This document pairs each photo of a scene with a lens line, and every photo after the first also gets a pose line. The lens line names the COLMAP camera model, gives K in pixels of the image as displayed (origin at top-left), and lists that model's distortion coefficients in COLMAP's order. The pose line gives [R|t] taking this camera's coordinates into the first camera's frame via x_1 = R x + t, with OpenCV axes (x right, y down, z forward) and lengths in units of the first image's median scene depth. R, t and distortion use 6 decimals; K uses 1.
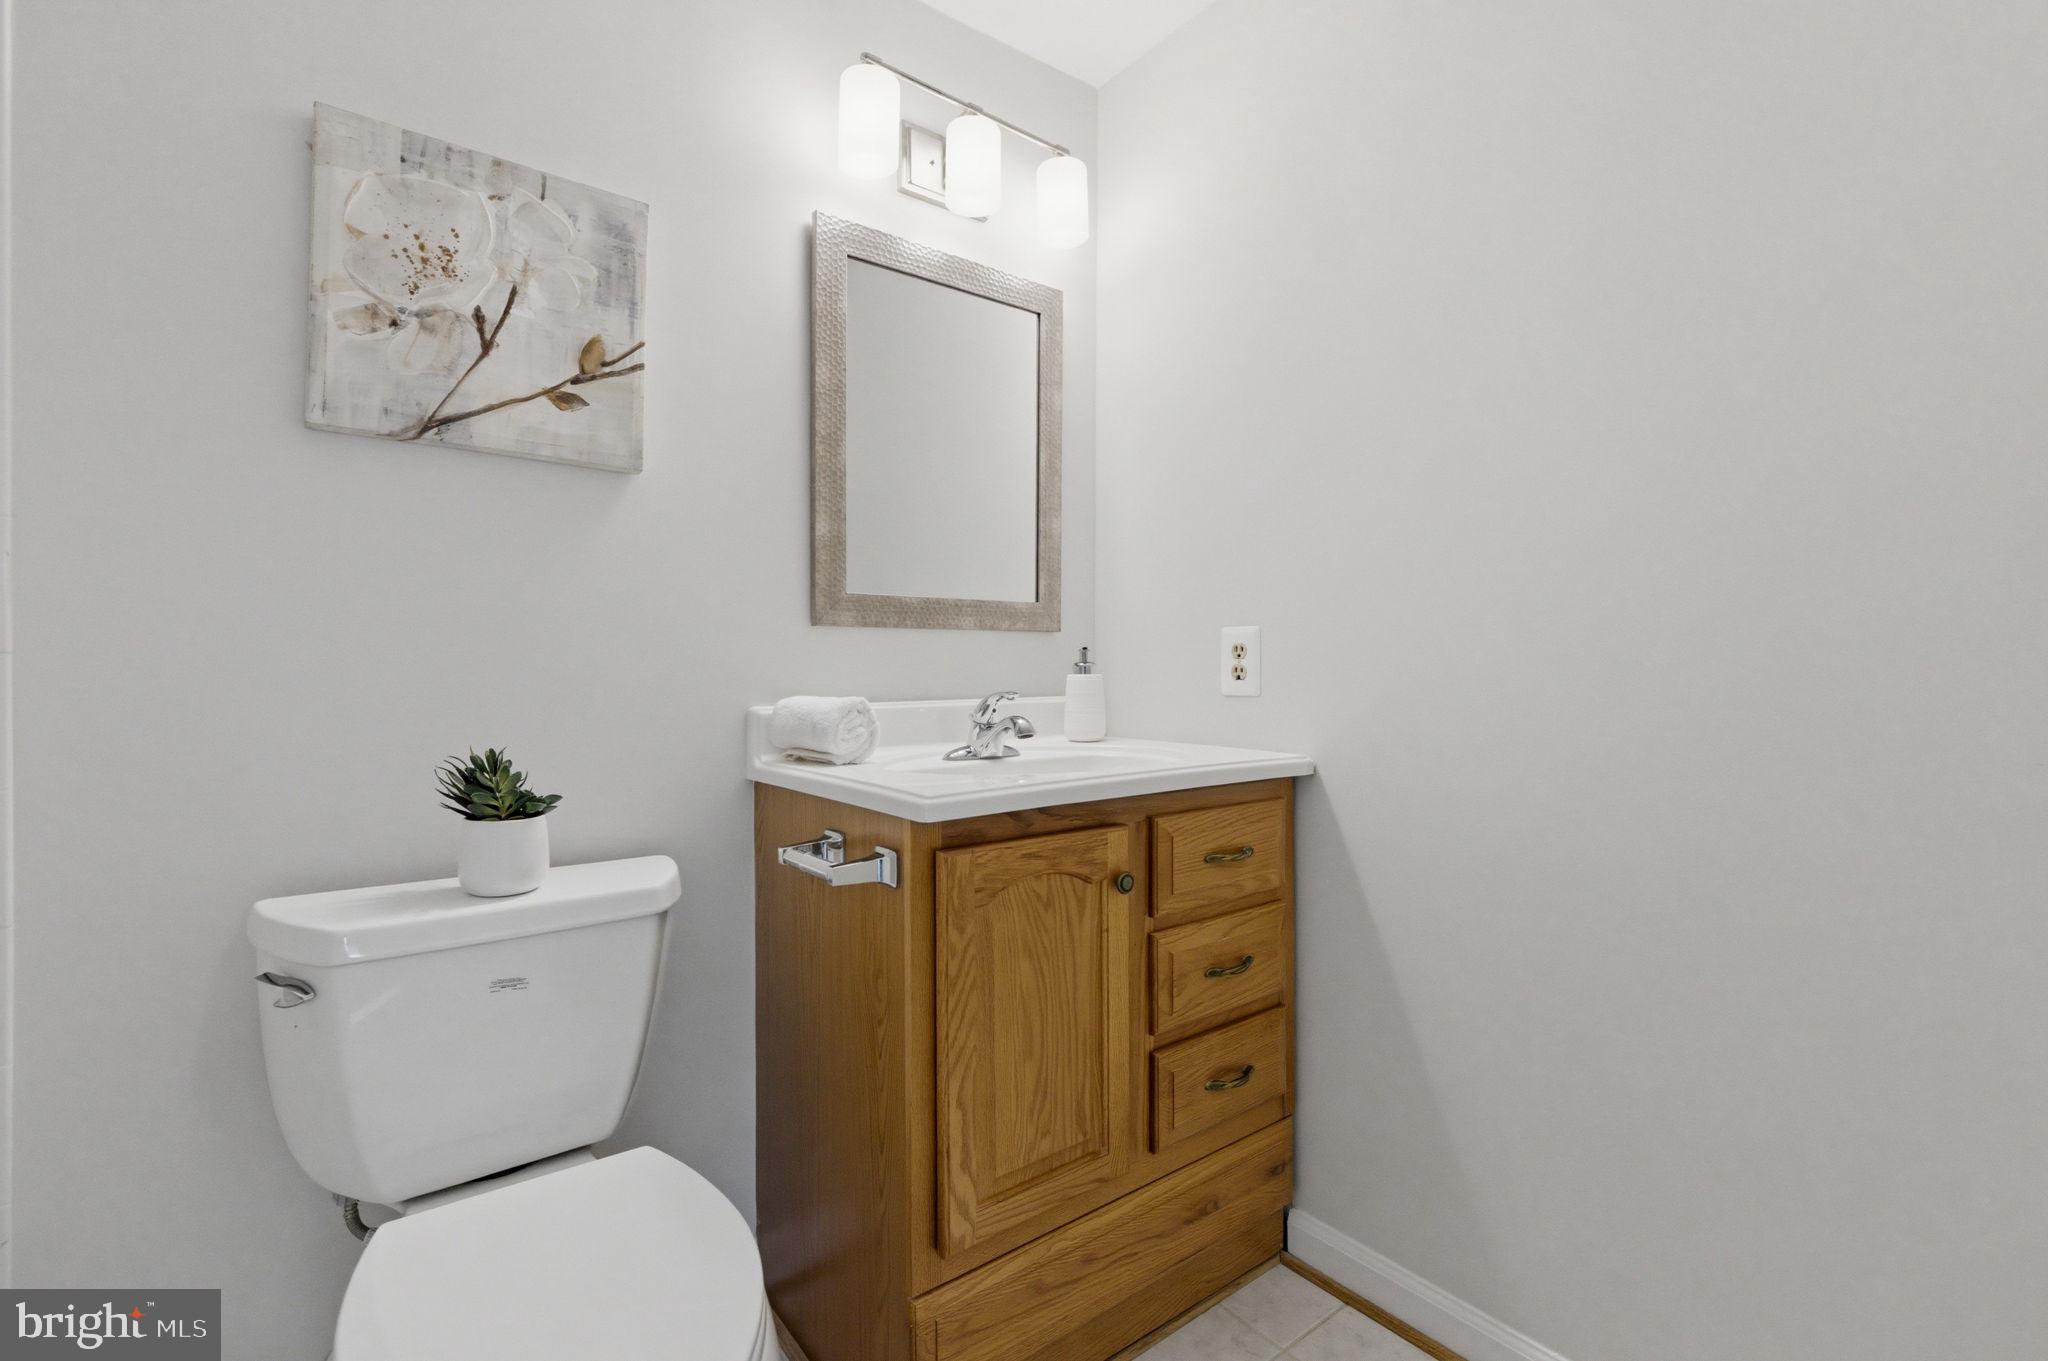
lens RADIAL K [[909.9, 0, 1023.9], [0, 909.9, 666.6], [0, 0, 1]] dist [-0.001068, -0.000547]
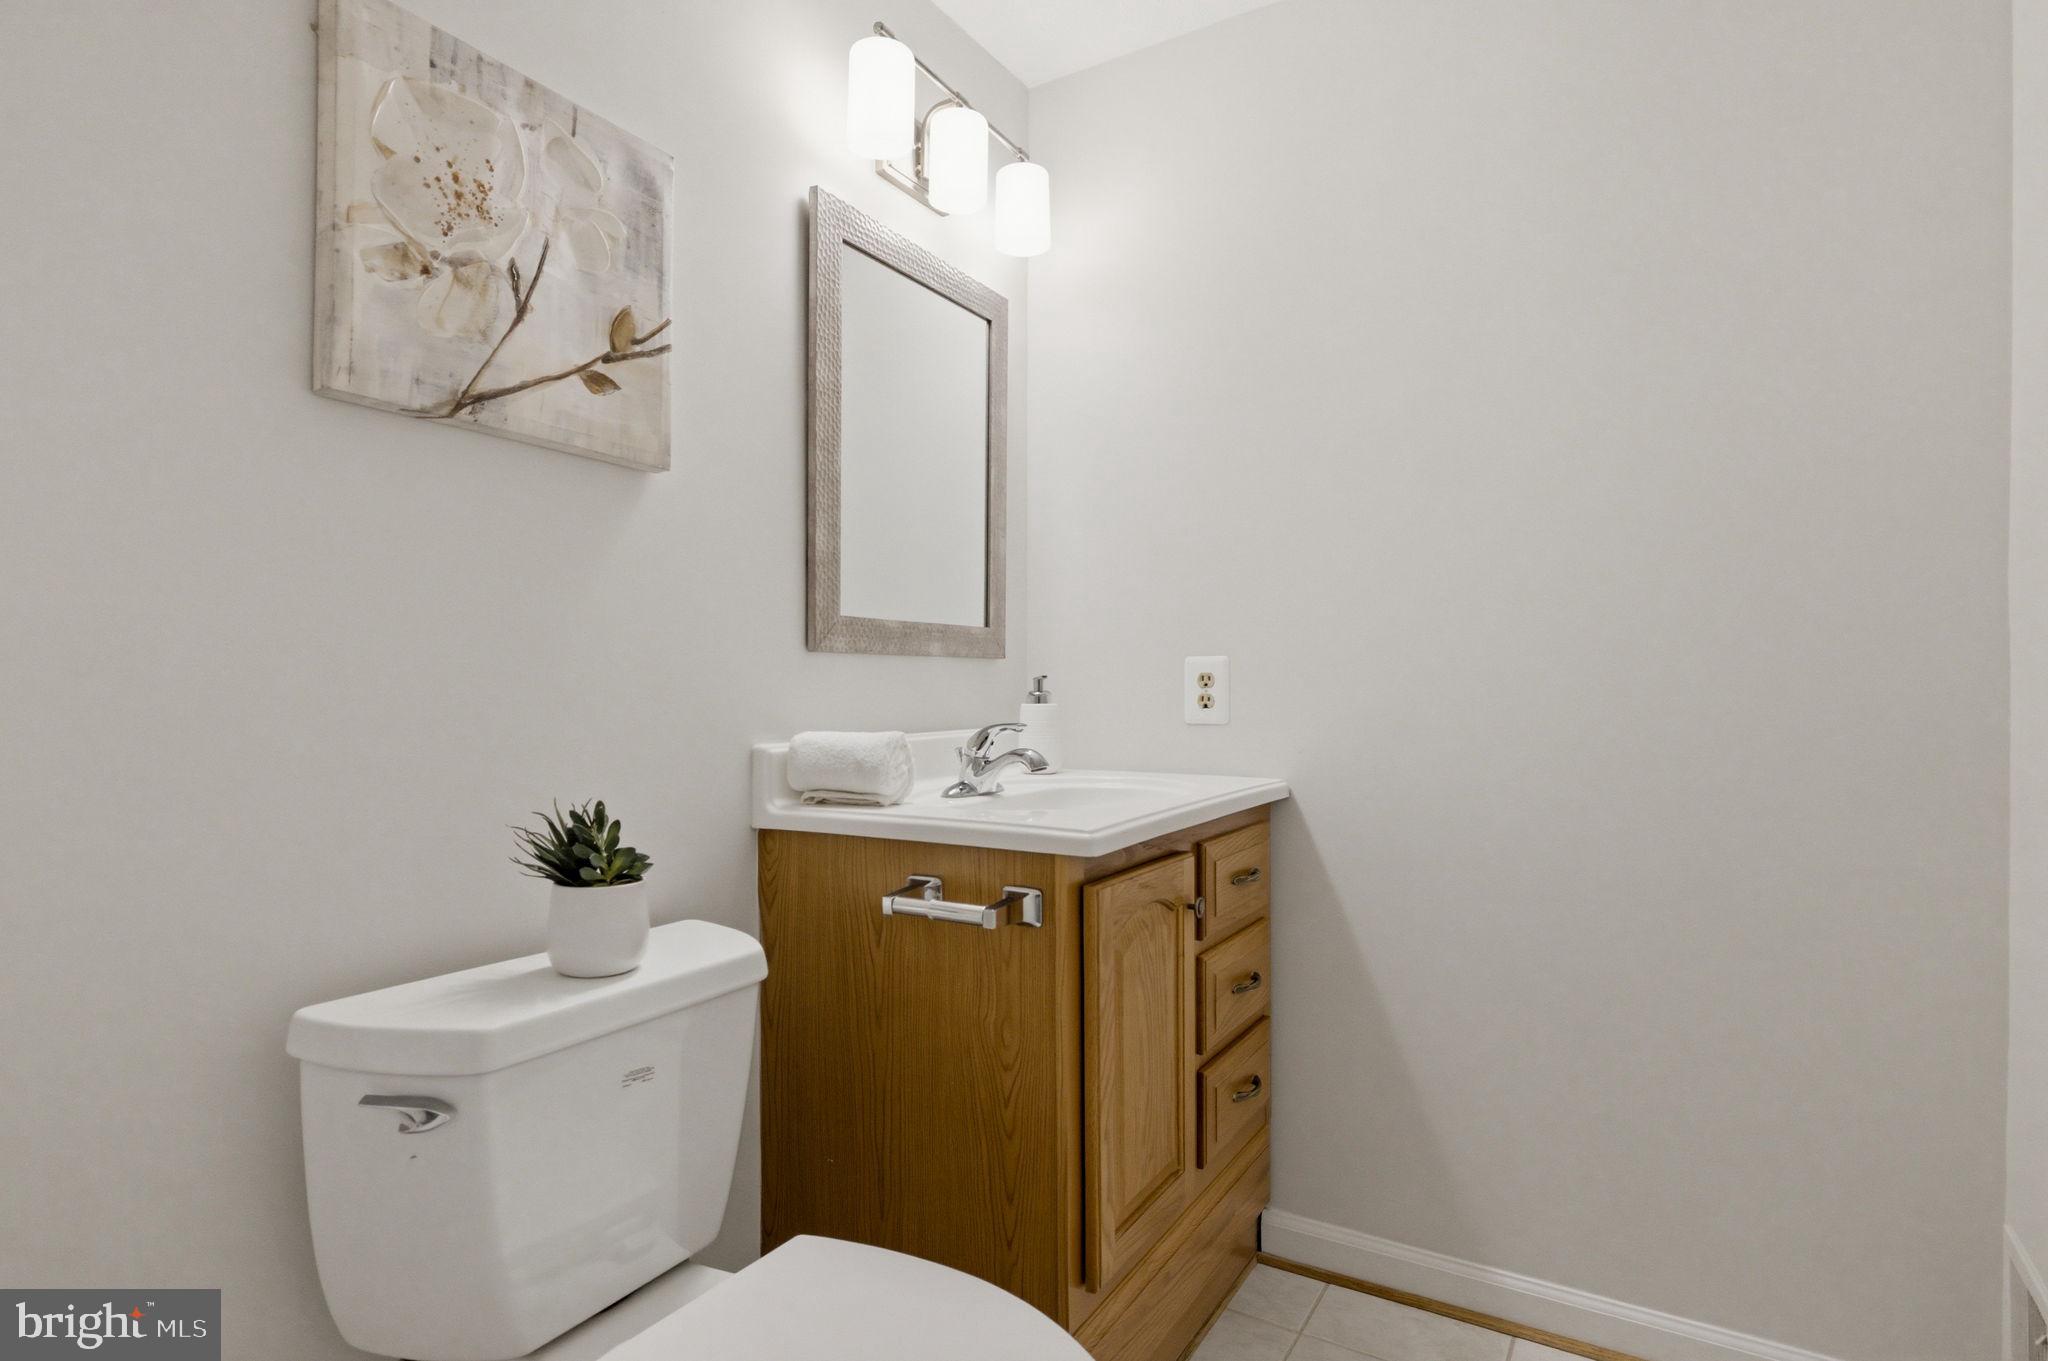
lens RADIAL K [[1057.3, 0, 1021.1], [0, 1057.3, 689.8], [0, 0, 1]] dist [-0.000054, 0.001720]
pose [[0.930581, -0.002403, 0.366078, -0.479429], [0.001617, 0.999996, 0.002452, -0.011779], [-0.366082, -0.001690, 0.930581, -0.042222]]
